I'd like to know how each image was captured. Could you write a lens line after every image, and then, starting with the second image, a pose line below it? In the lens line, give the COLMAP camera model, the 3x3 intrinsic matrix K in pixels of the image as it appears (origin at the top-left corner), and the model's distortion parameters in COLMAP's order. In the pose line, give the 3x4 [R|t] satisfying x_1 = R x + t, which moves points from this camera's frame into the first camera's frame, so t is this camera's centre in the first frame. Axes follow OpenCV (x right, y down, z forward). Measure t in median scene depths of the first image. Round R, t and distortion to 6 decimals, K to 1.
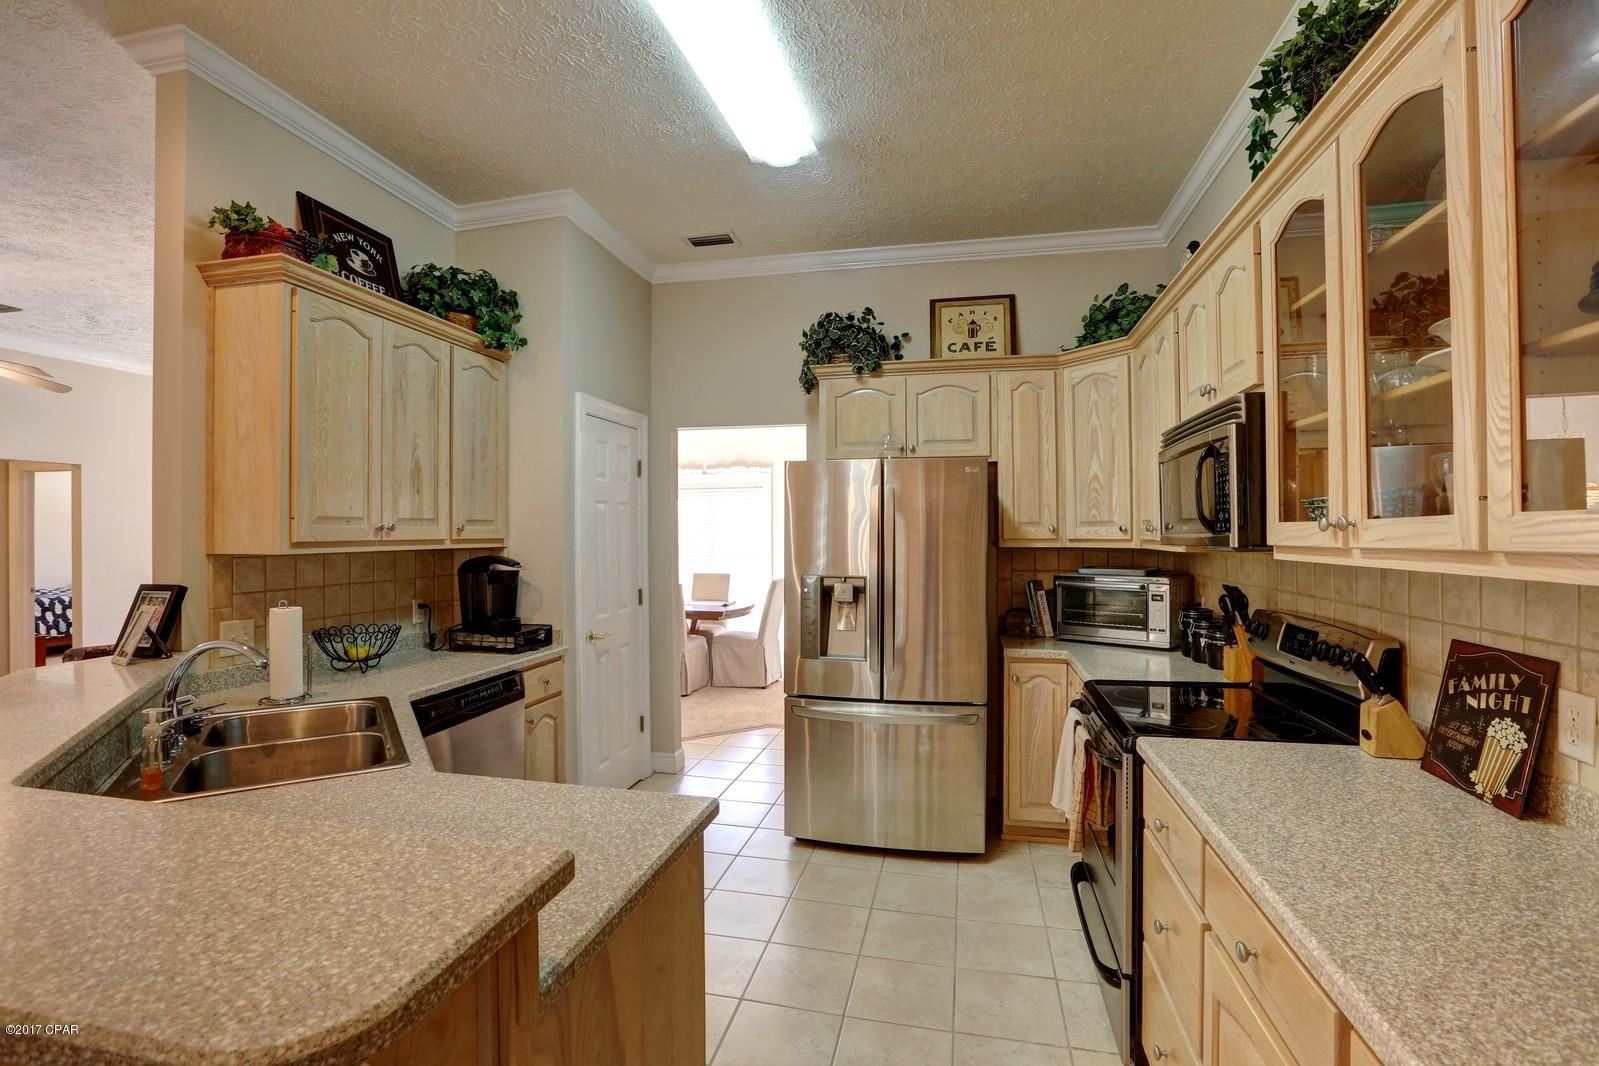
lens RADIAL K [[727.7, 0, 805.6], [0, 727.7, 528.2], [0, 0, 1]] dist [-0.027492, 0.000638]
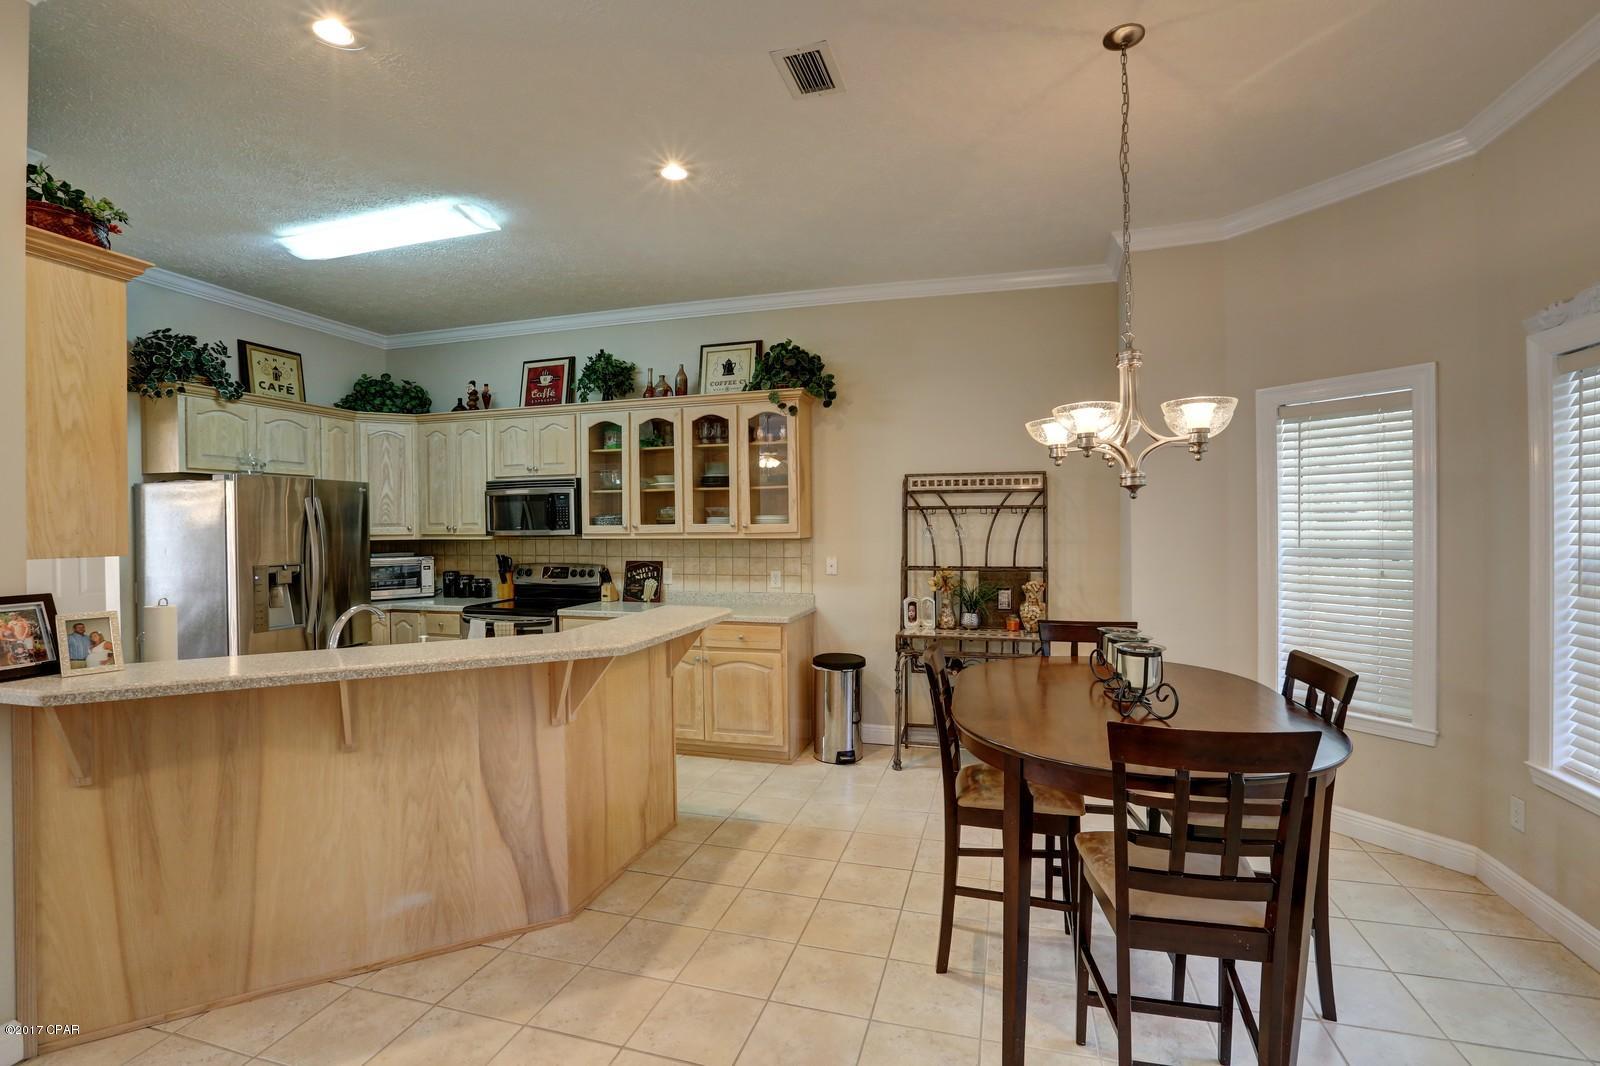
lens RADIAL K [[728.2, 0, 797.7], [0, 728.2, 531.3], [0, 0, 1]] dist [-0.027492, 0.000638]
pose [[0.066451, -0.005909, 0.997772, -1.133953], [0.004420, 0.999974, 0.005627, 0.001959], [-0.997780, 0.004037, 0.066476, -0.006706]]
